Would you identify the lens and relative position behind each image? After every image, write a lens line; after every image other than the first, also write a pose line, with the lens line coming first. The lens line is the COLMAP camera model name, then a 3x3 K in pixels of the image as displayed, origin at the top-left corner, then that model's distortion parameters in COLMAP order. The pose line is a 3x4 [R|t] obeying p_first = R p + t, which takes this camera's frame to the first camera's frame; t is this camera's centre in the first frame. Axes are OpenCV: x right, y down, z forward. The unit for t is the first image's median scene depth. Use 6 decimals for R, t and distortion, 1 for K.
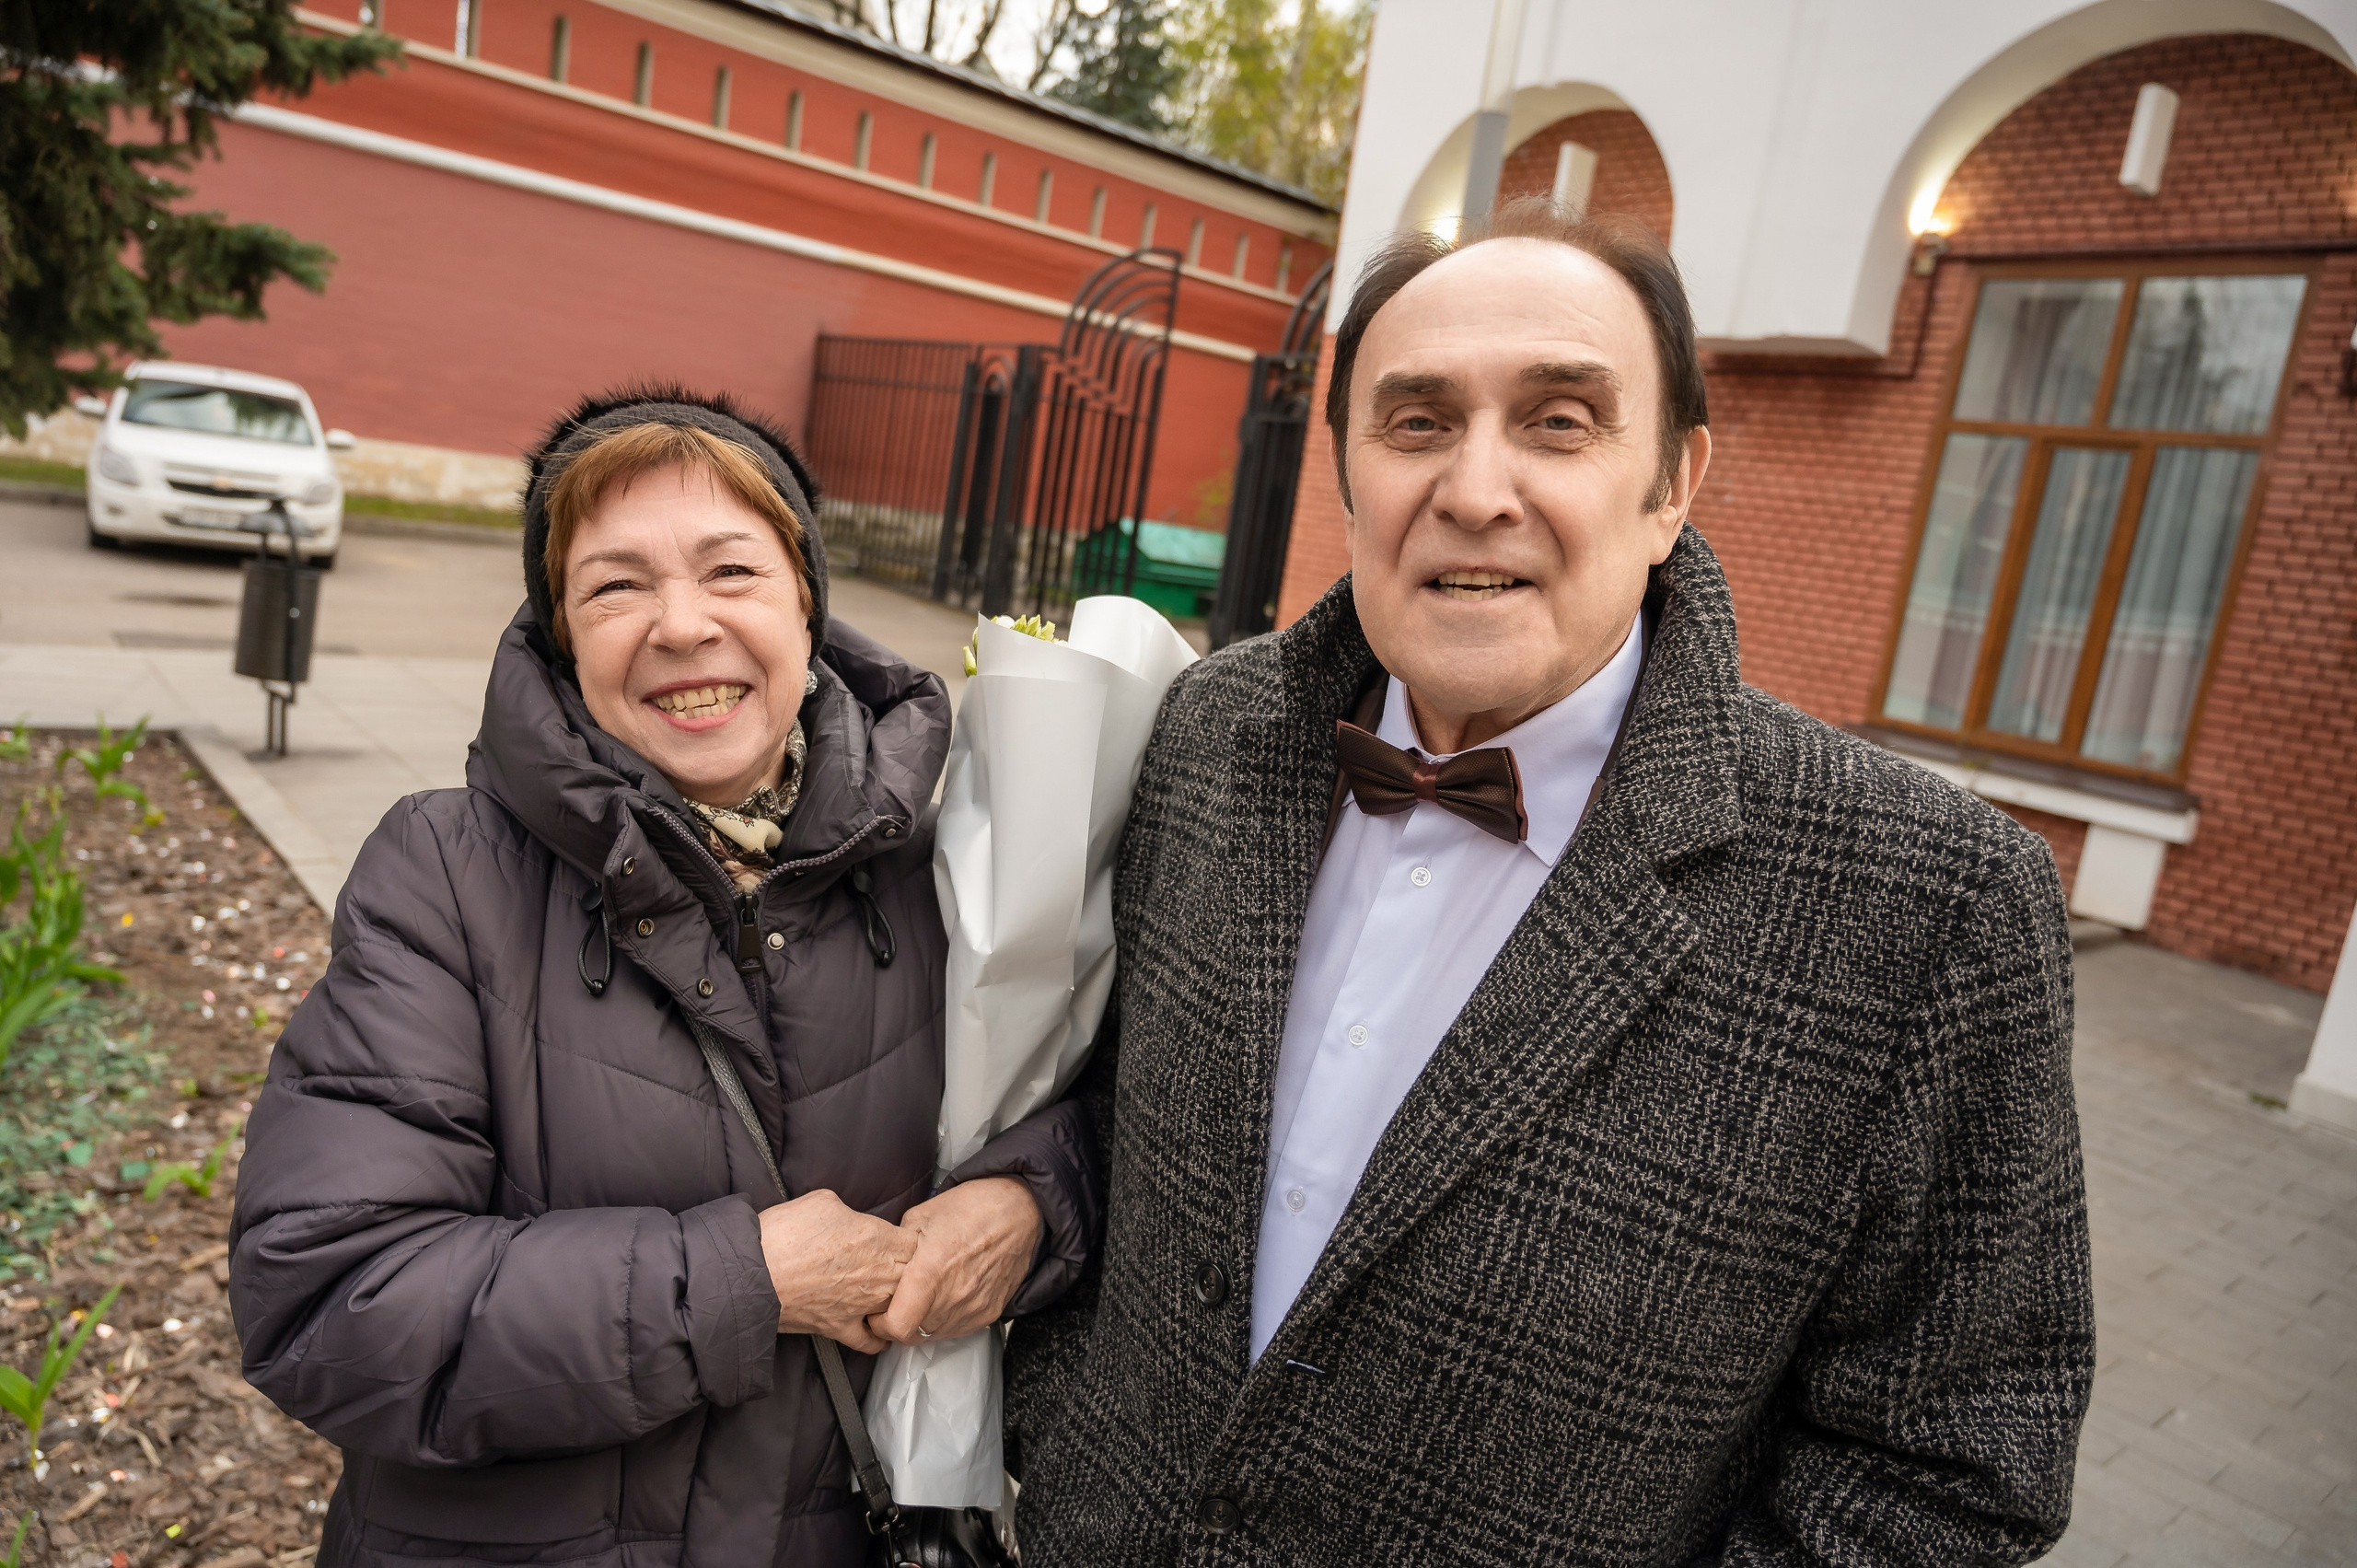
lens RADIAL K [[1556.3, 0, 1171.1], [0, 1556.3, 783.4], [0, 0, 1]] dist [-0.014999, 0.009349]
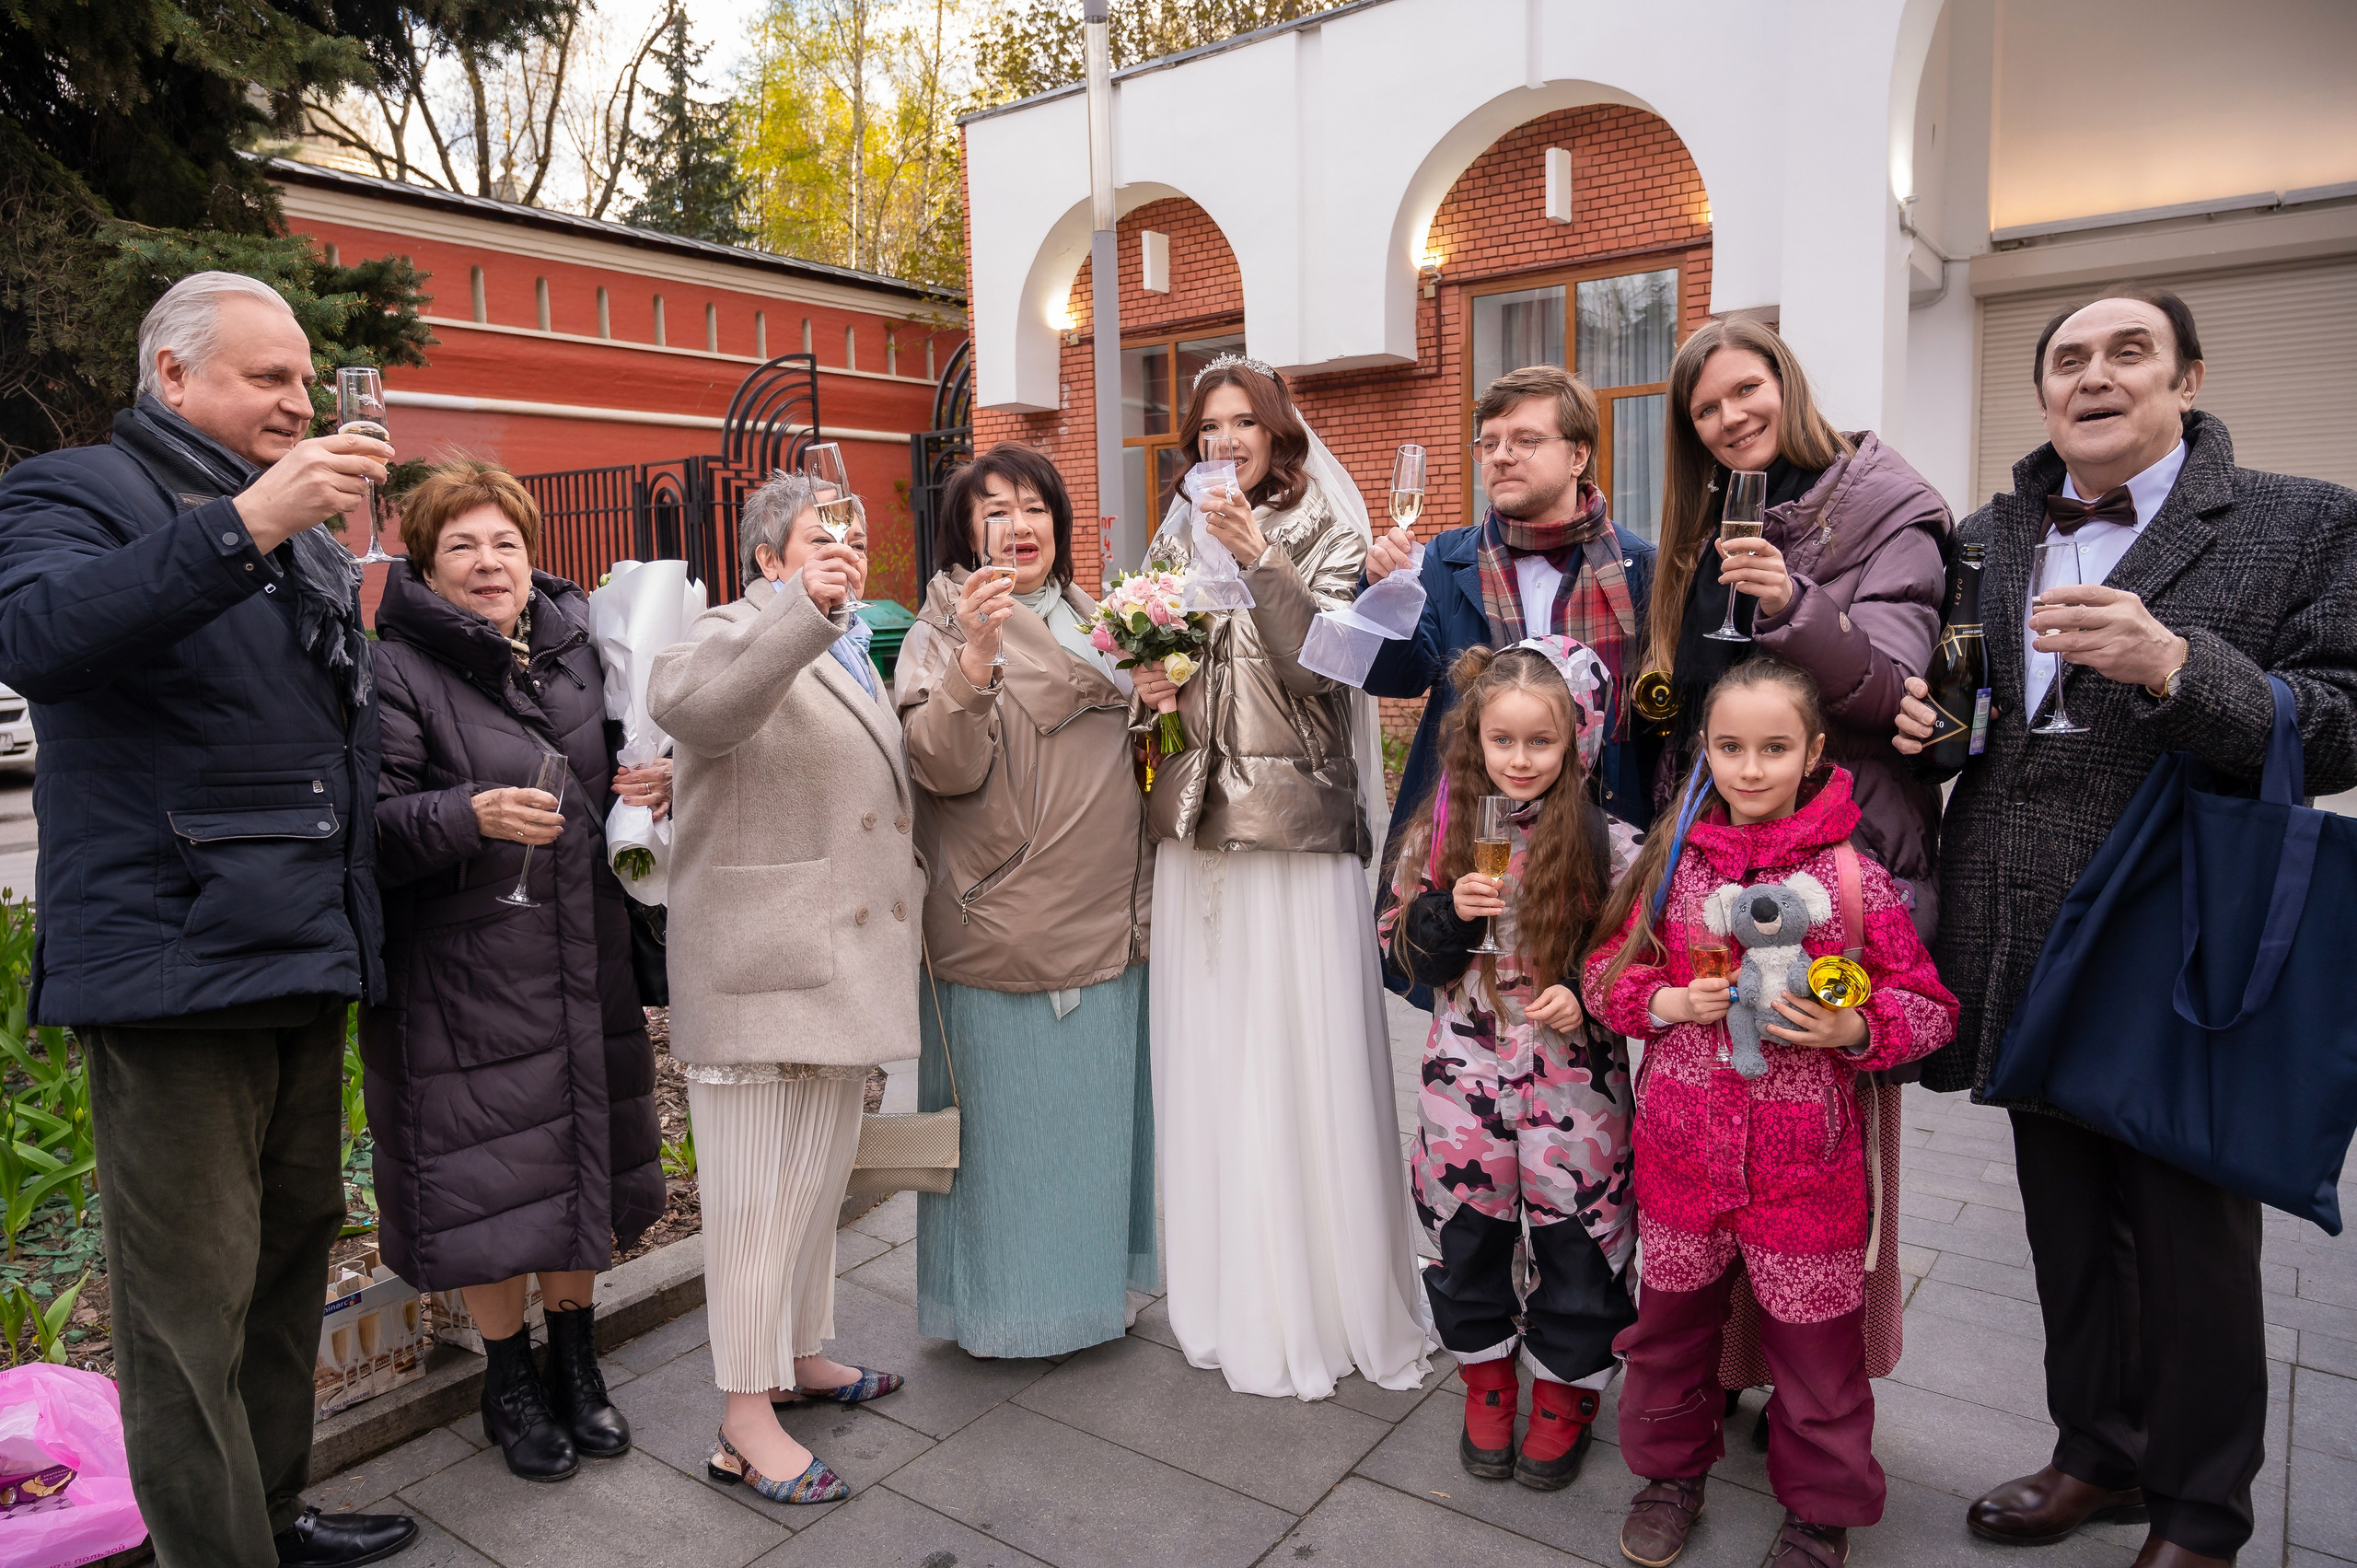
lens RADIAL K [[1556.3, 0, 1165.7], [0, 1556.3, 784.6], [0, 0, 1]] dist [-0.014999, 0.009349]
pose [[0.956428, -0.202411, 0.210419, -0.111738], [0.209422, 0.977759, -0.011347, 0.054050], [-0.203442, 0.054919, 0.977546, -0.271799]]
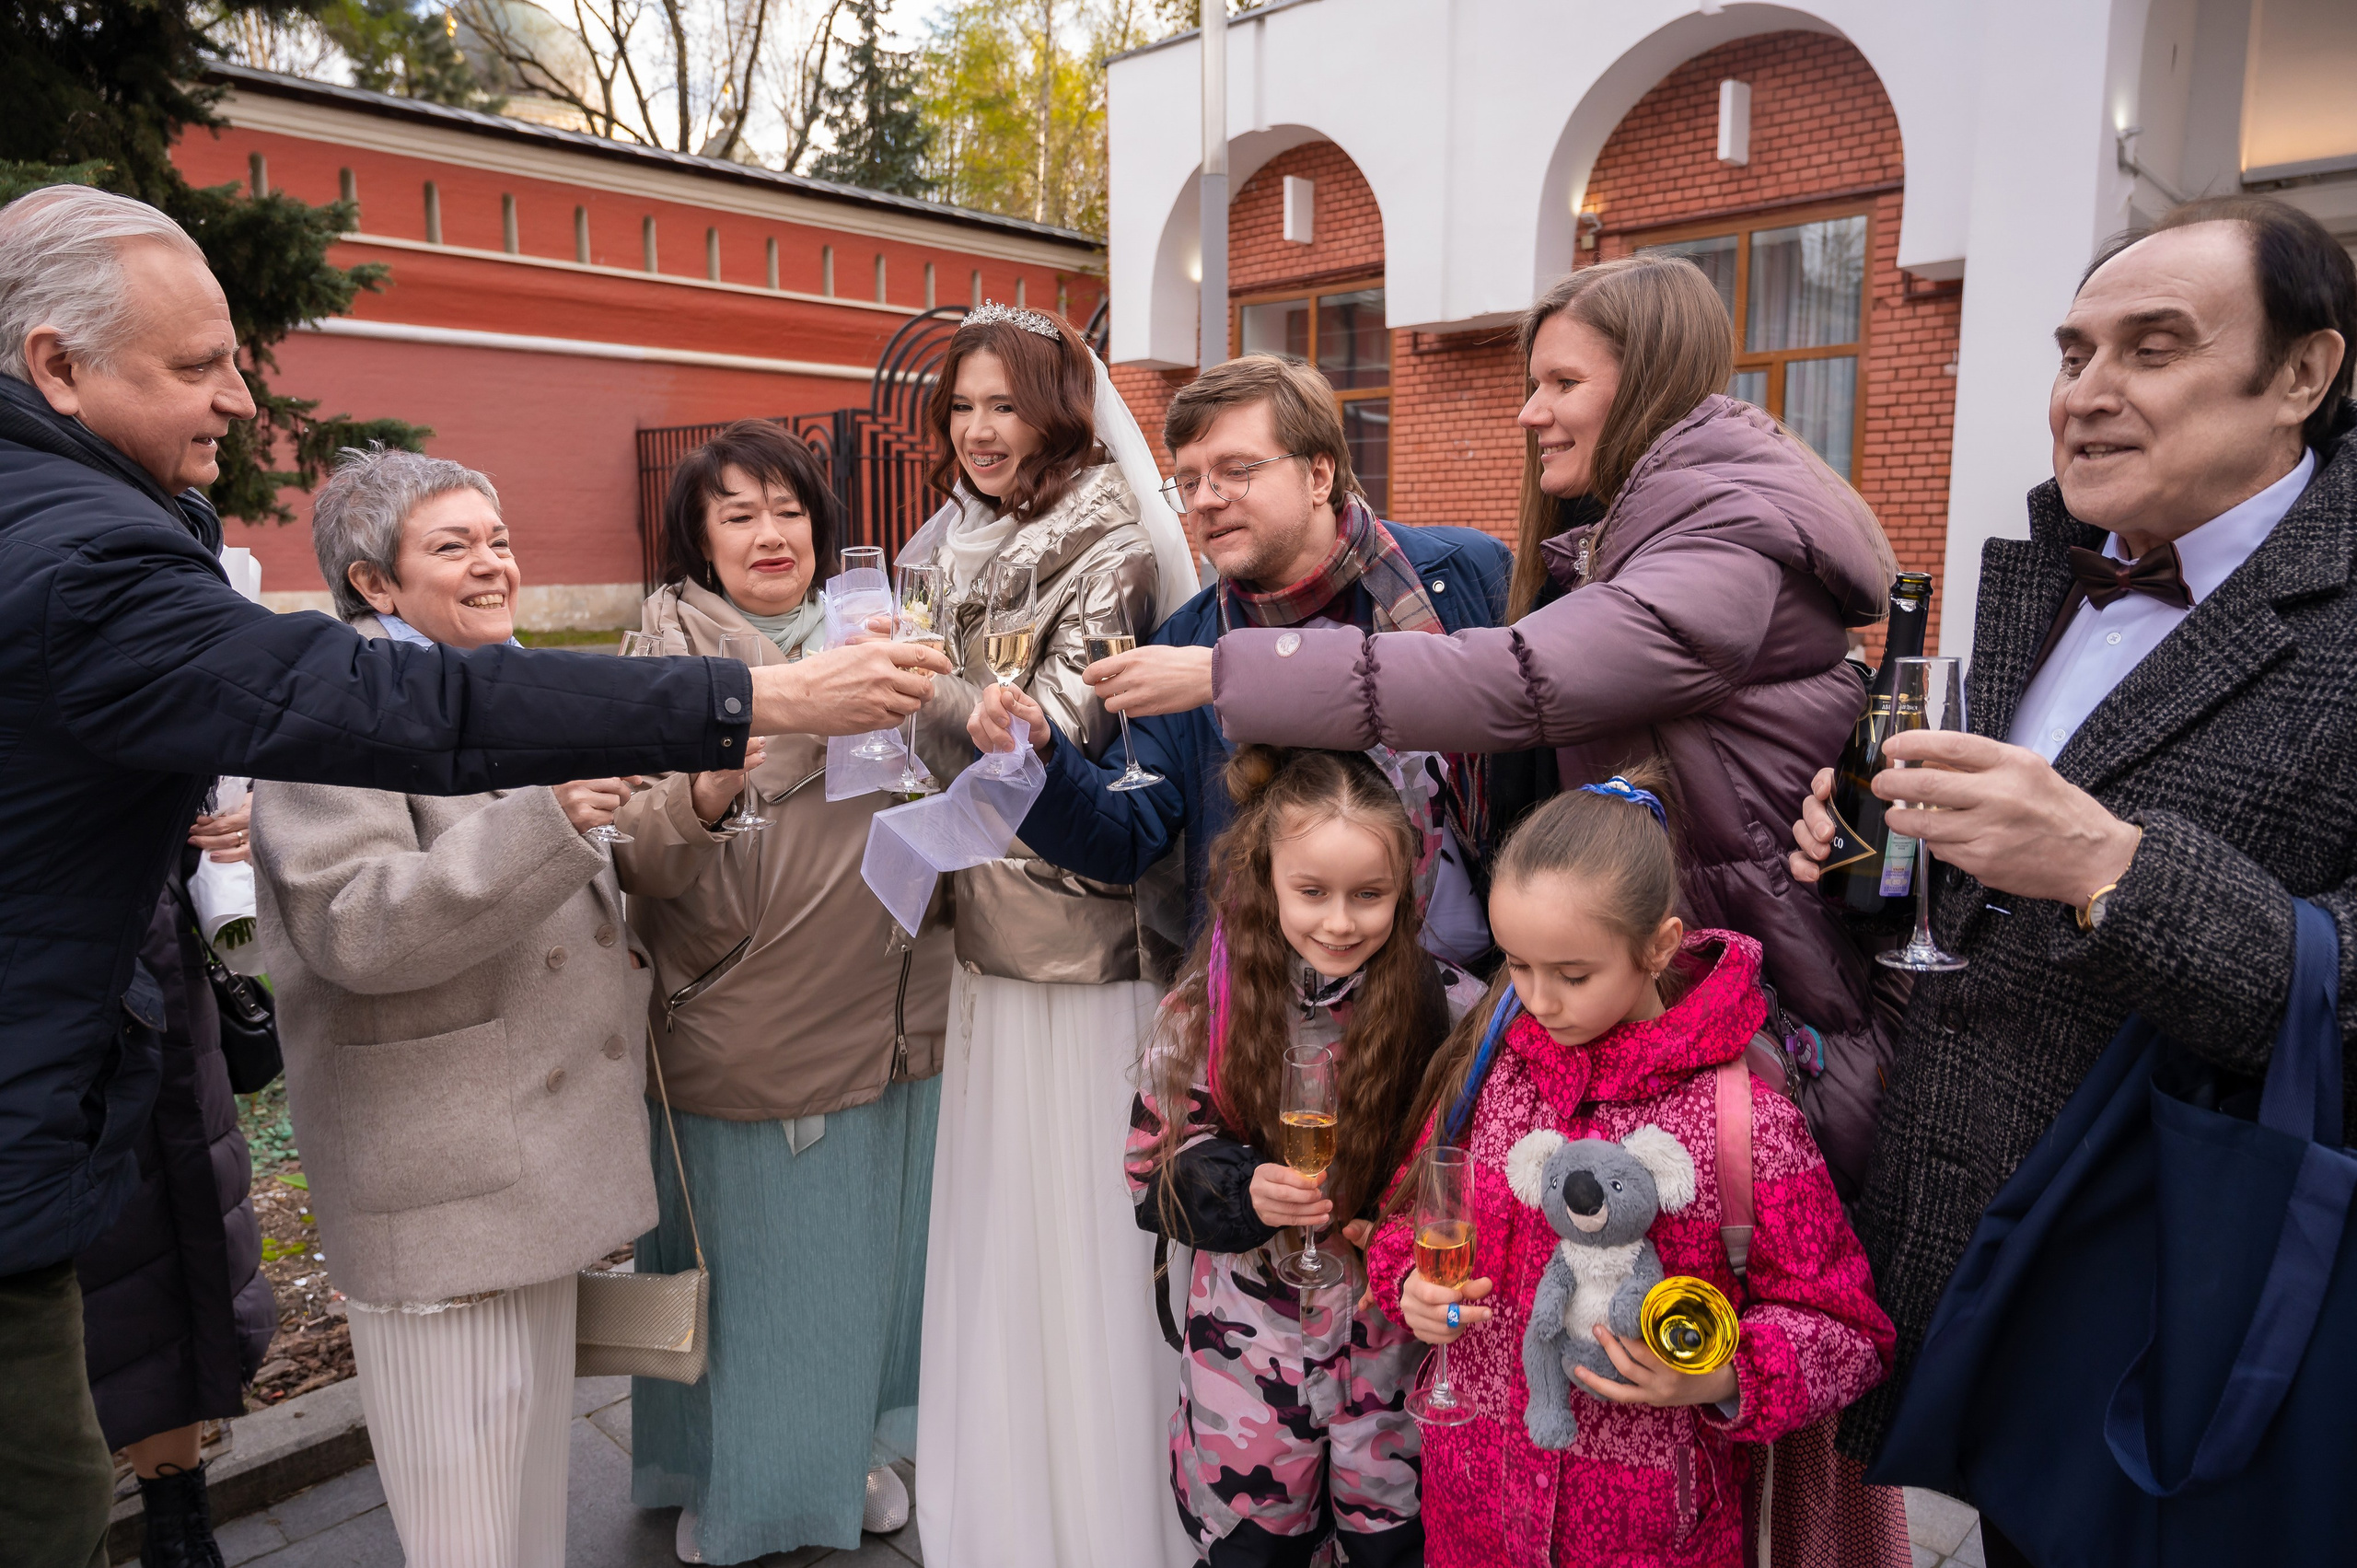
lens RADIAL K [[1556.3, 0, 1174.1], [0, 1556.3, 774.7], [0, 0, 1]] dist [-0.014999, 0.009349]
pose [[0.981726, -0.166335, 0.092449, -0.015728], [0.168216, 0.985666, -0.012884, 0.044799], [-0.088981, 0.028200, 0.995634, -0.199796]]
